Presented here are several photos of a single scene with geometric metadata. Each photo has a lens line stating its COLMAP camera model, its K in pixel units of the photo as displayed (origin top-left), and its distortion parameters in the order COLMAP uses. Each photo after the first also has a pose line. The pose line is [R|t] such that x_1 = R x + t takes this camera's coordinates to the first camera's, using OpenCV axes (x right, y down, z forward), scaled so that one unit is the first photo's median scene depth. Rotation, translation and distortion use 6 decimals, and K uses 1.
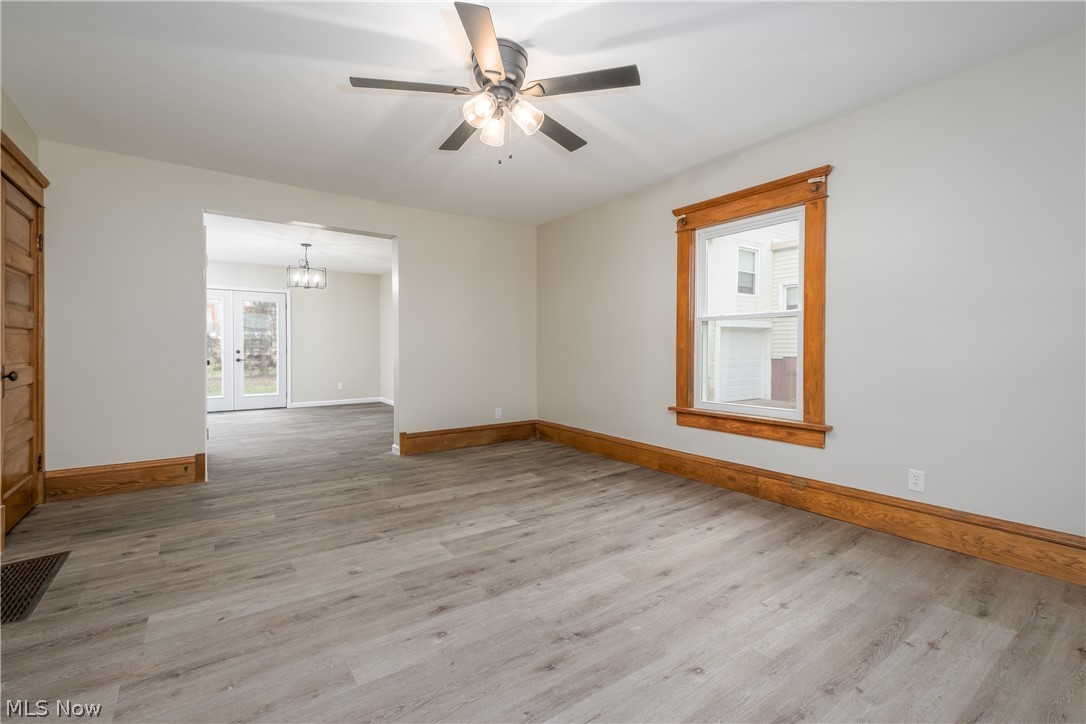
lens RADIAL K [[472.3, 0, 523.7], [0, 472.3, 350.3], [0, 0, 1]] dist [0.019939, -0.005628]
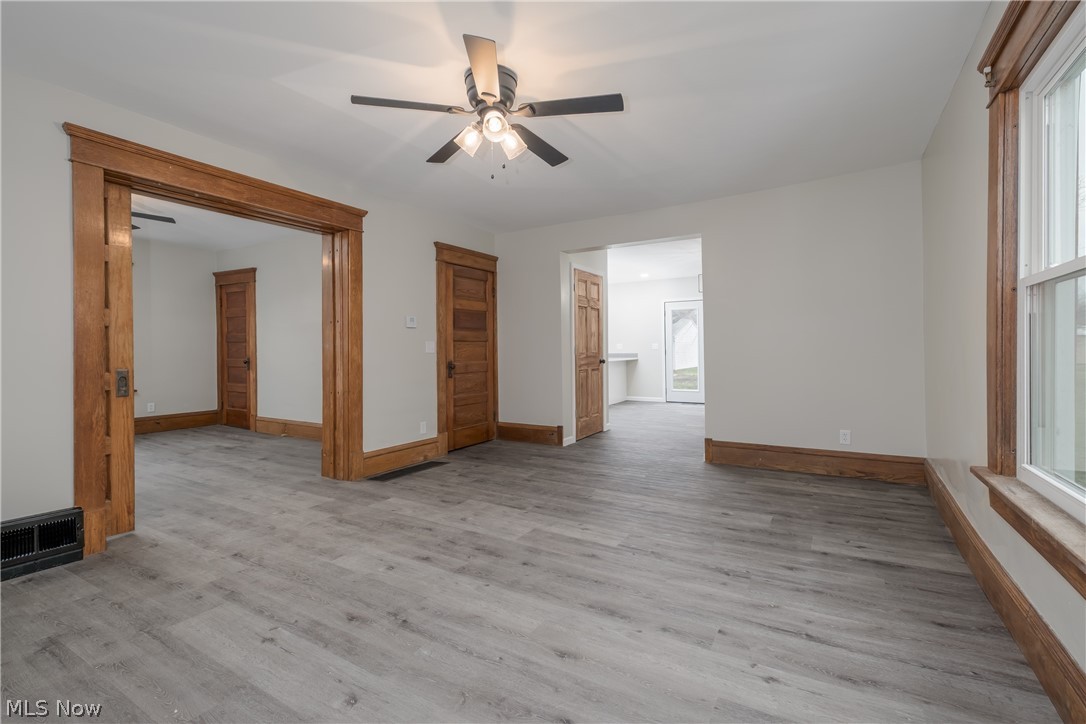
lens RADIAL K [[472.3, 0, 564.4], [0, 472.3, 350.1], [0, 0, 1]] dist [0.019939, -0.005628]
pose [[0.436165, -0.004496, -0.899855, 0.826607], [0.003694, 0.999988, -0.003206, -0.000389], [0.899859, -0.001926, 0.436176, 0.581546]]
